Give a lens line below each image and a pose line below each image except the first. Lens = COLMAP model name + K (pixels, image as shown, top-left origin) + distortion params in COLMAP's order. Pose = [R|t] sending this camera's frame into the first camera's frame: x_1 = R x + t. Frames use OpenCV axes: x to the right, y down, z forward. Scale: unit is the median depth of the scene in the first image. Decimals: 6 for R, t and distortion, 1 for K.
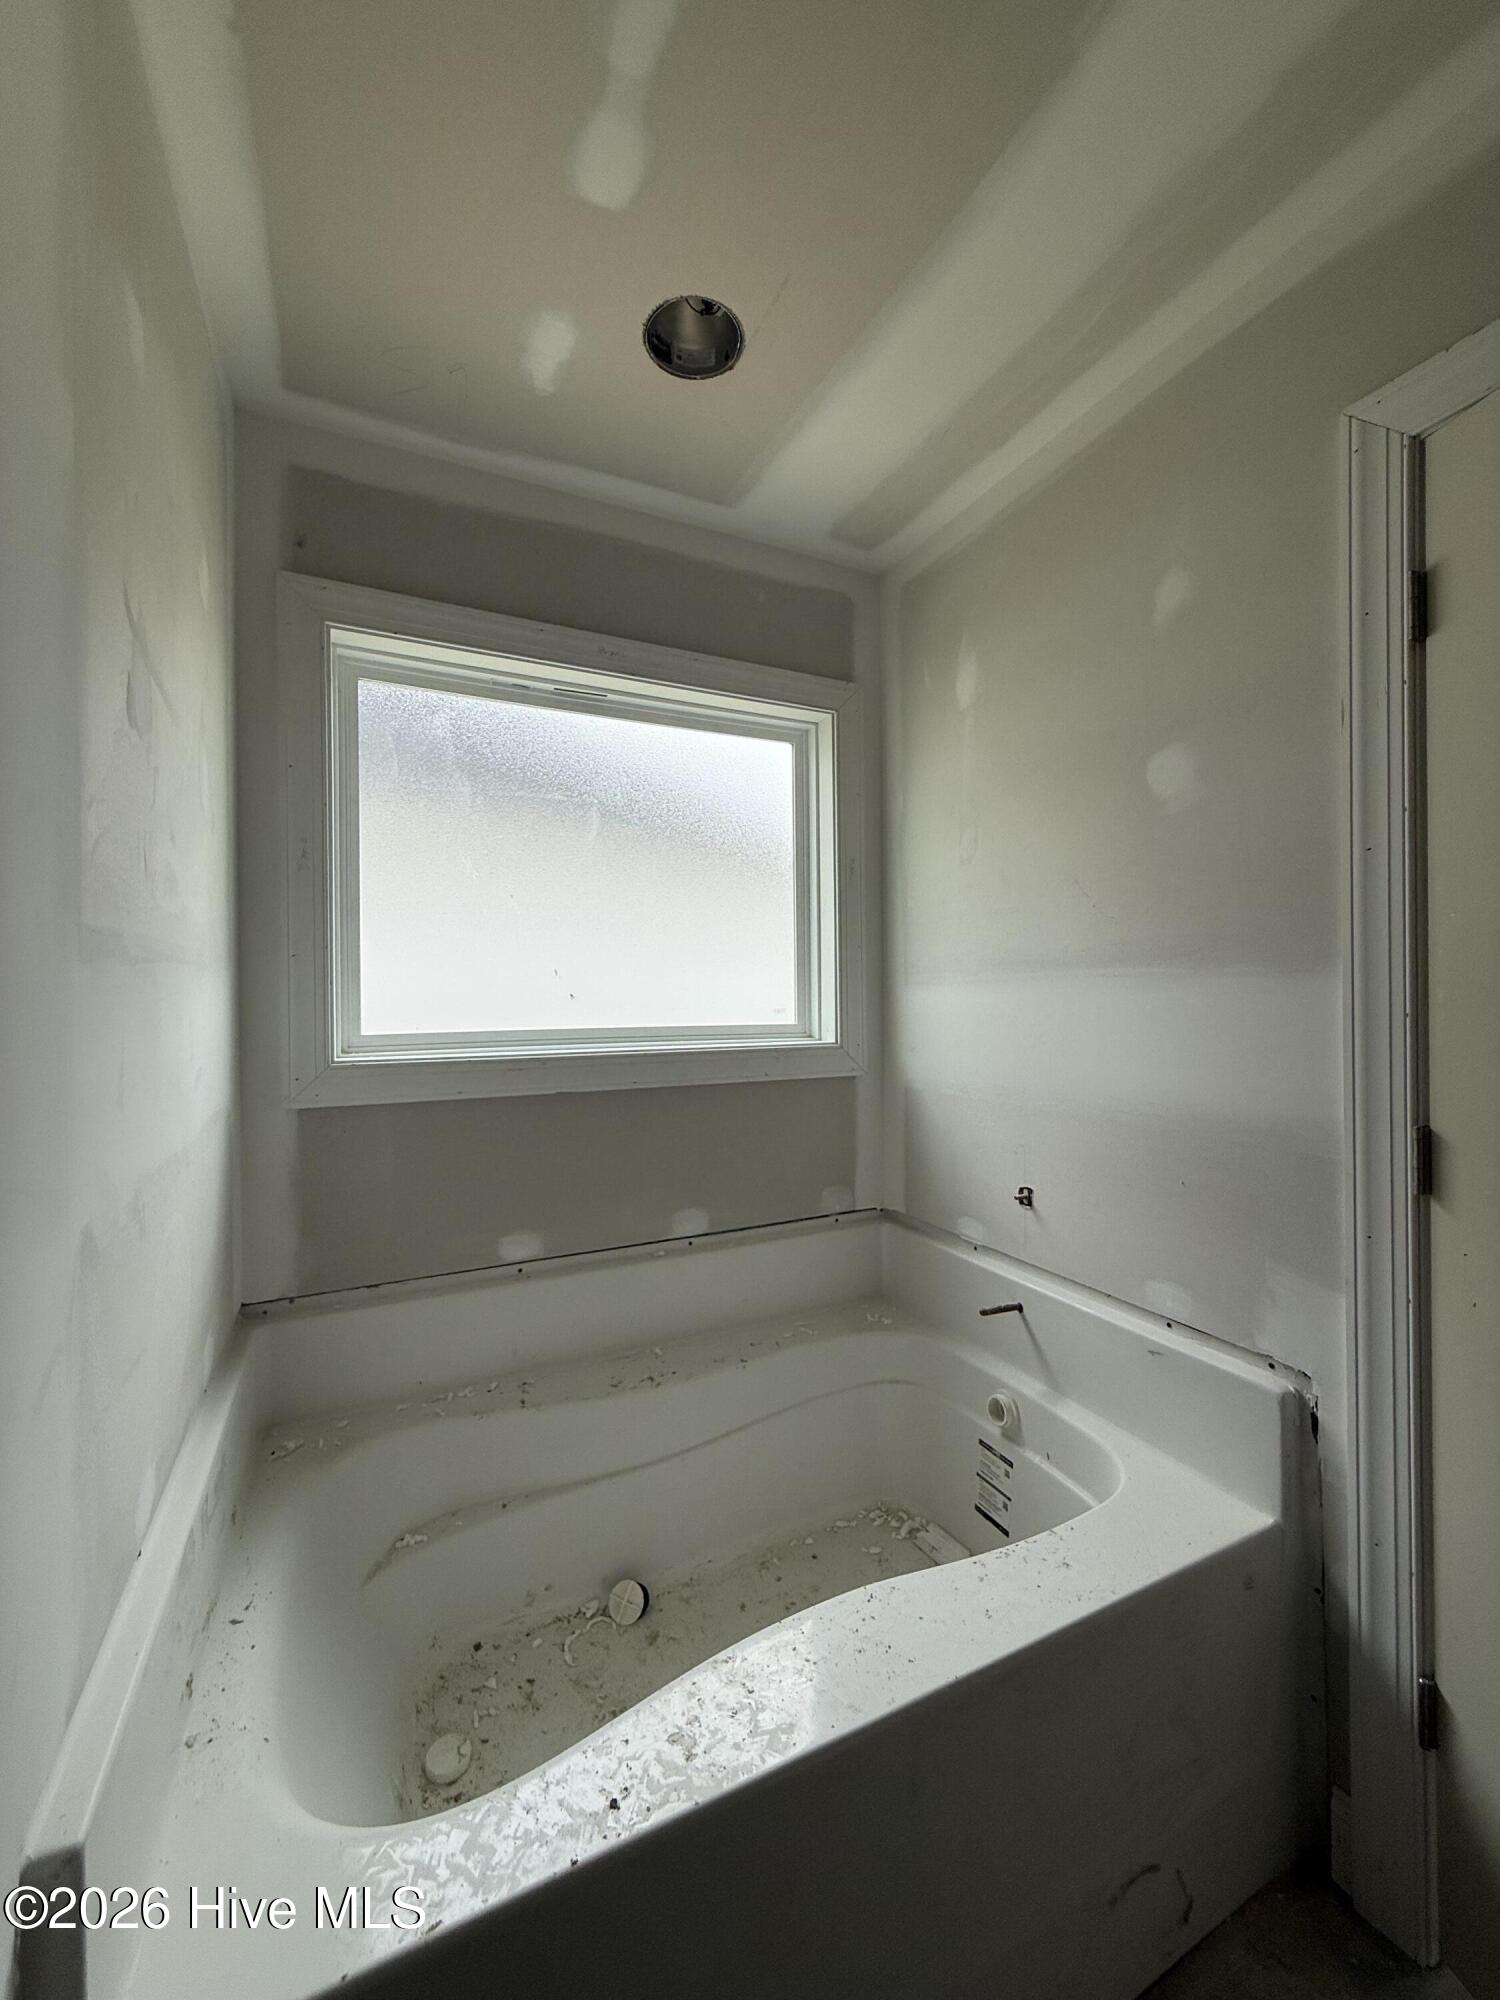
lens RADIAL K [[803.7, 0, 747.8], [0, 803.7, 994.7], [0, 0, 1]] dist [0.000120, 0.000332]
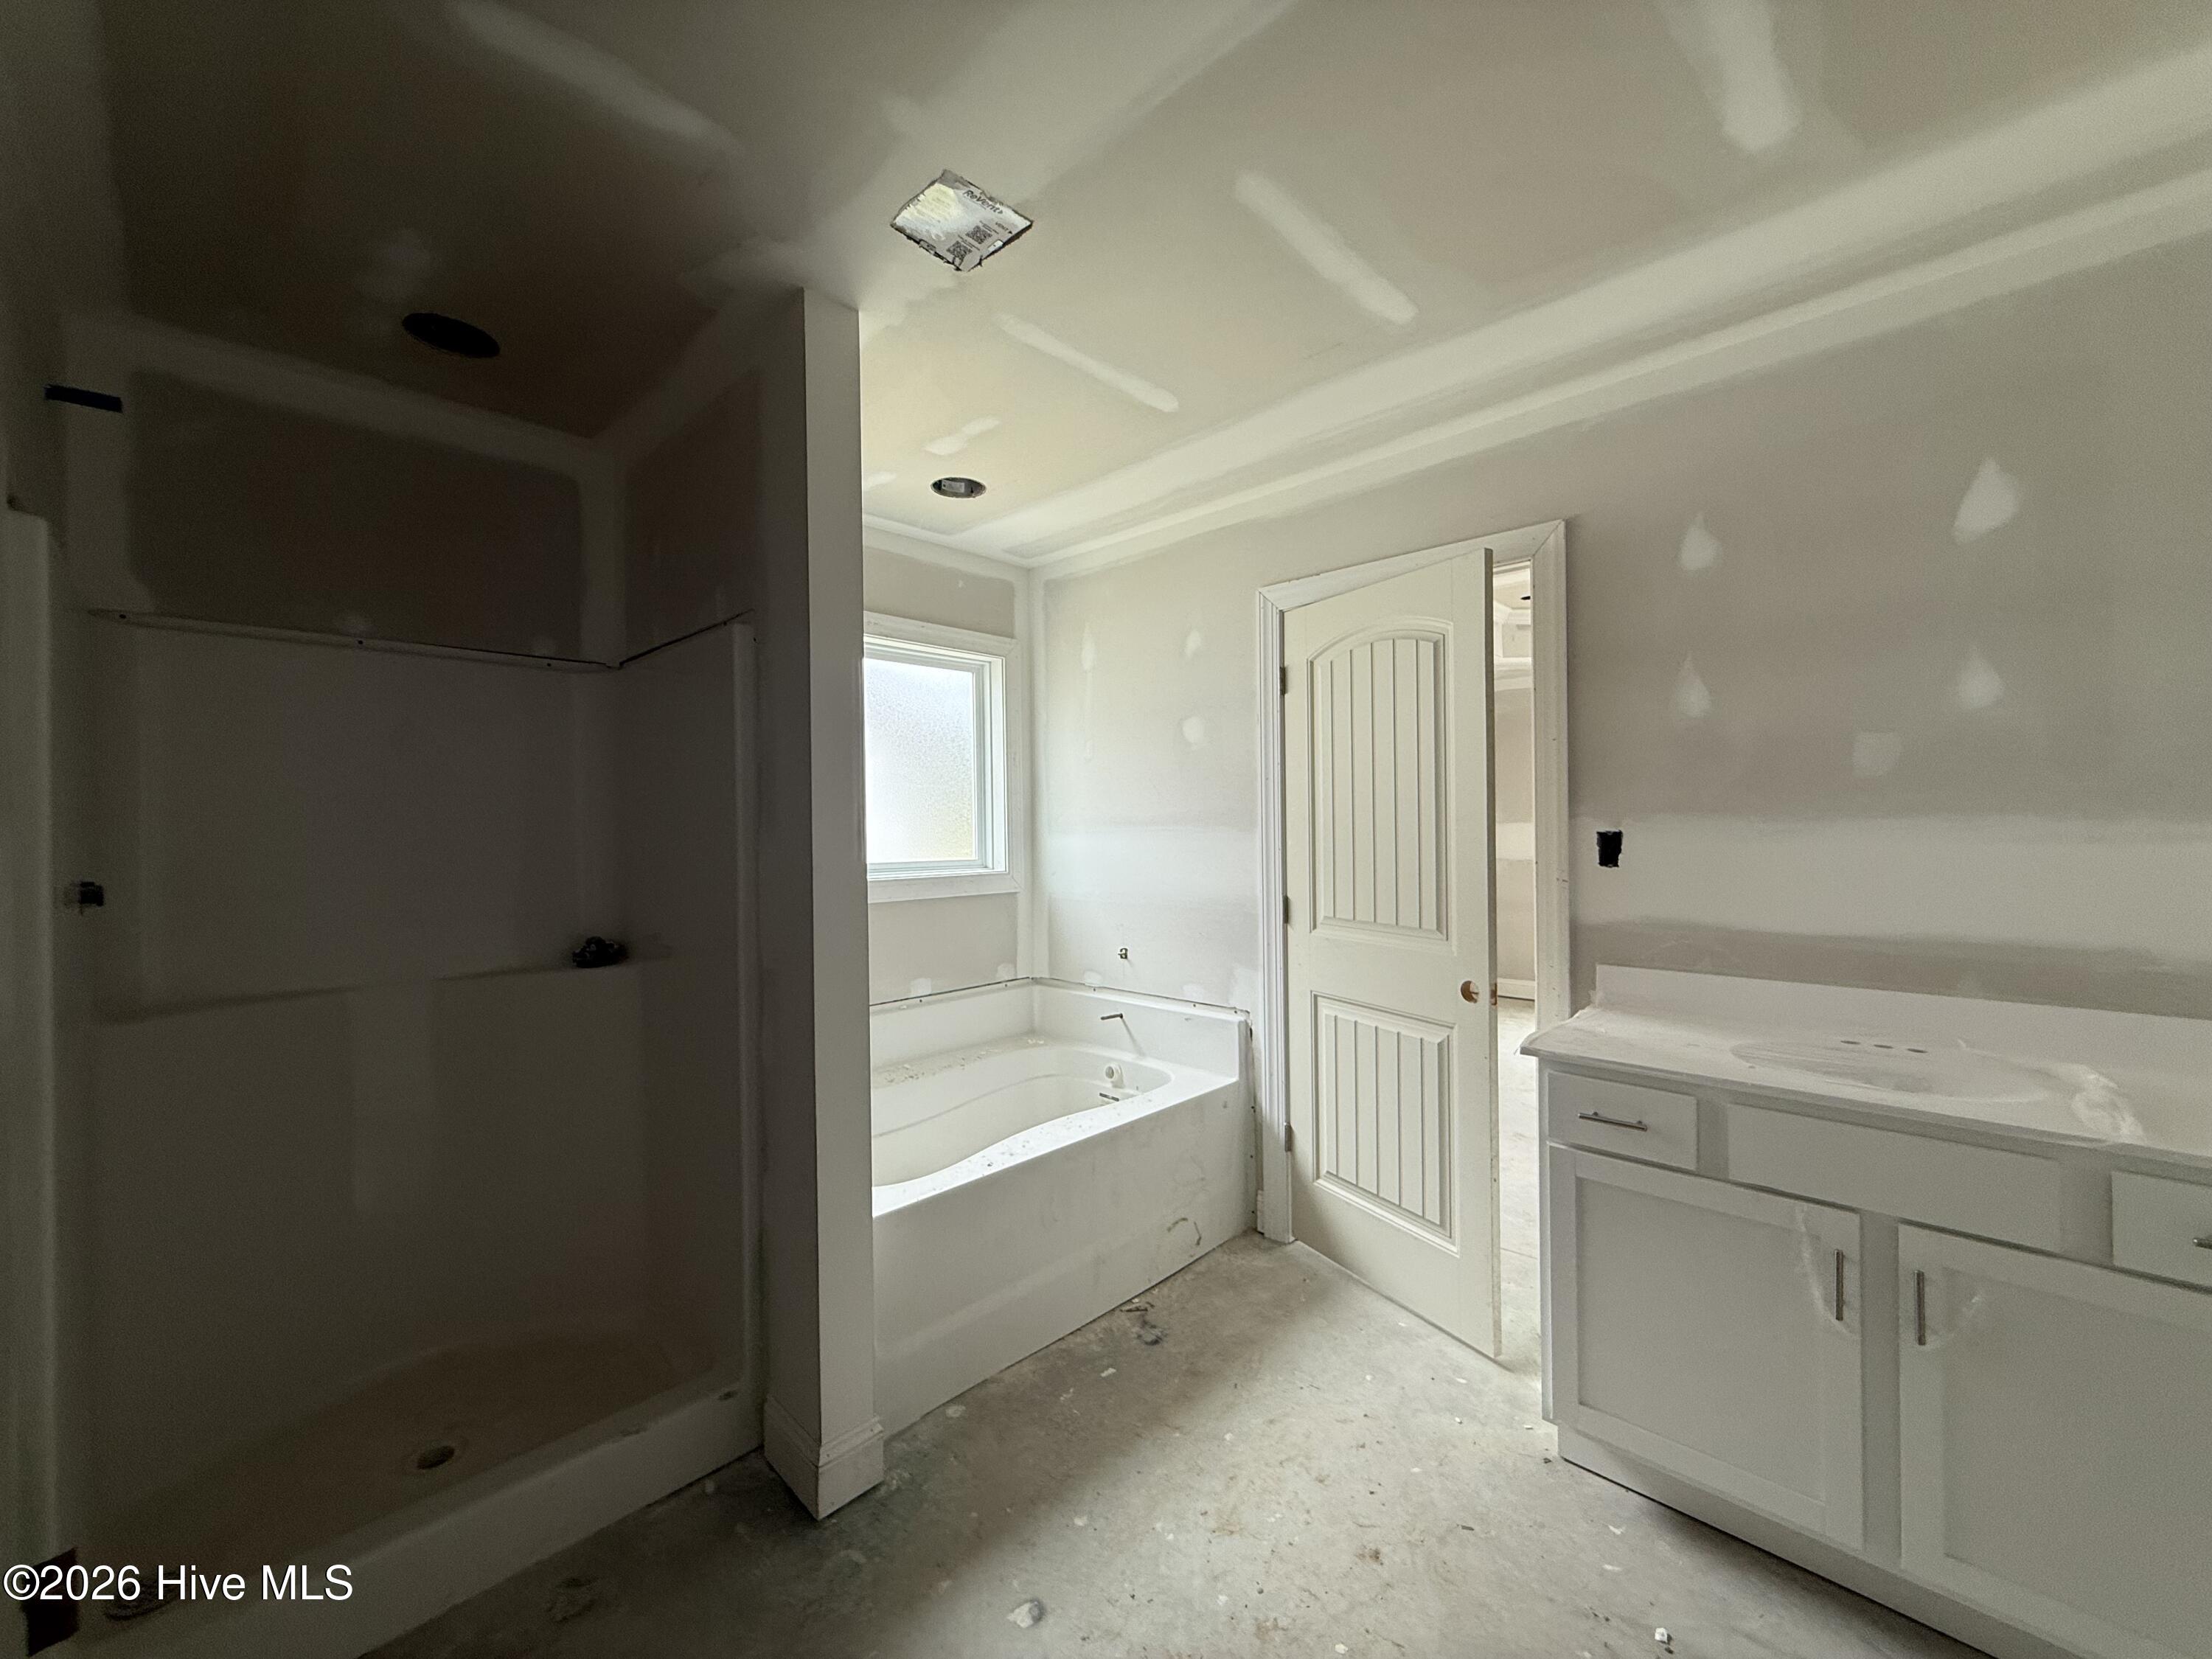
lens RADIAL K [[888.9, 0, 1104.2], [0, 888.9, 825.9], [0, 0, 1]] dist [0.000120, 0.000332]
pose [[0.938485, -0.002001, 0.345315, -0.391157], [0.004041, 0.999978, -0.005189, -0.022666], [-0.345297, 0.006266, 0.938473, -0.870403]]
